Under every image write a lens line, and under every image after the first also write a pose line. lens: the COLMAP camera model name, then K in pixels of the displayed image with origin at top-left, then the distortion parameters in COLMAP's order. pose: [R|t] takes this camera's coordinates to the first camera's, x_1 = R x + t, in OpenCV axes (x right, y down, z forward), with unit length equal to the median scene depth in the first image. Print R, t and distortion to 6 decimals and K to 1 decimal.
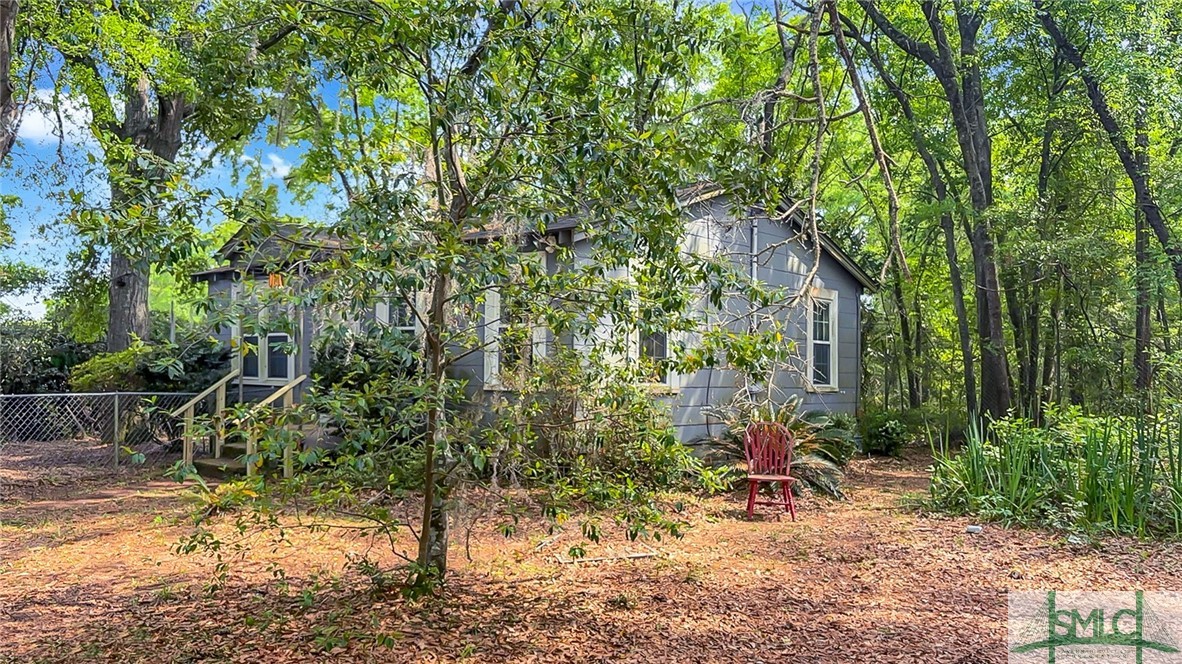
lens RADIAL K [[969.7, 0, 588.9], [0, 969.7, 343.8], [0, 0, 1]] dist [0.029905, -0.040190]
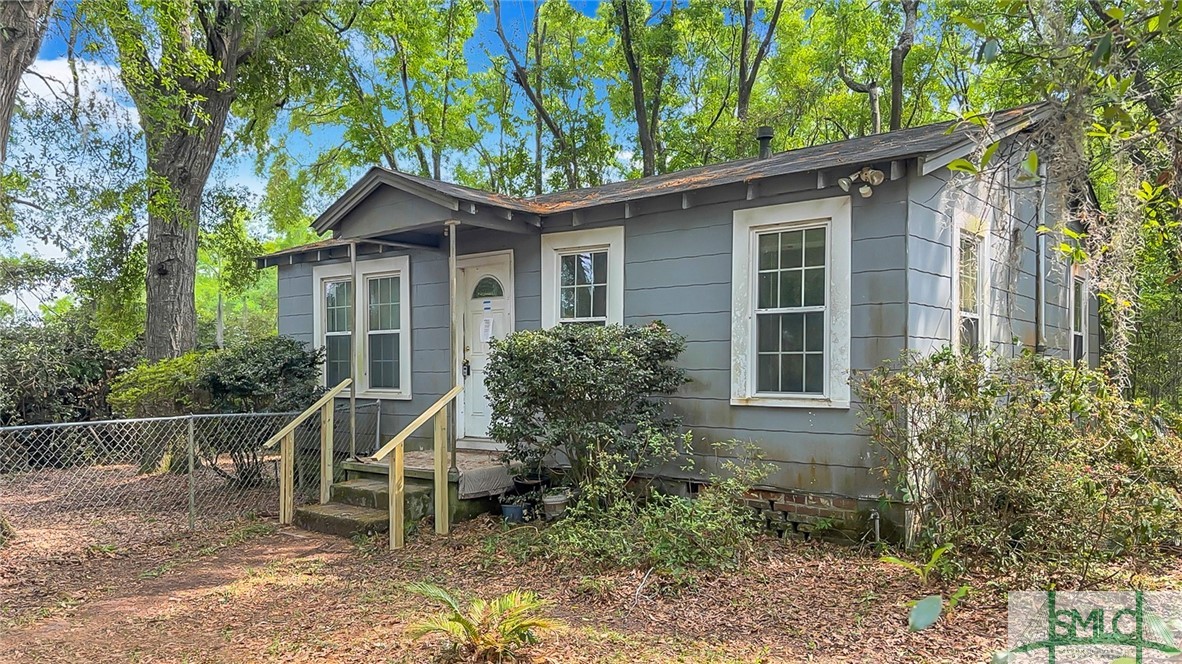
lens RADIAL K [[969.7, 0, 596.0], [0, 969.7, 366.0], [0, 0, 1]] dist [0.029905, -0.040190]
pose [[0.999919, -0.006731, 0.010837, -0.224573], [0.006547, 0.999835, 0.016929, 0.006086], [-0.010950, -0.016857, 0.999798, 0.335771]]
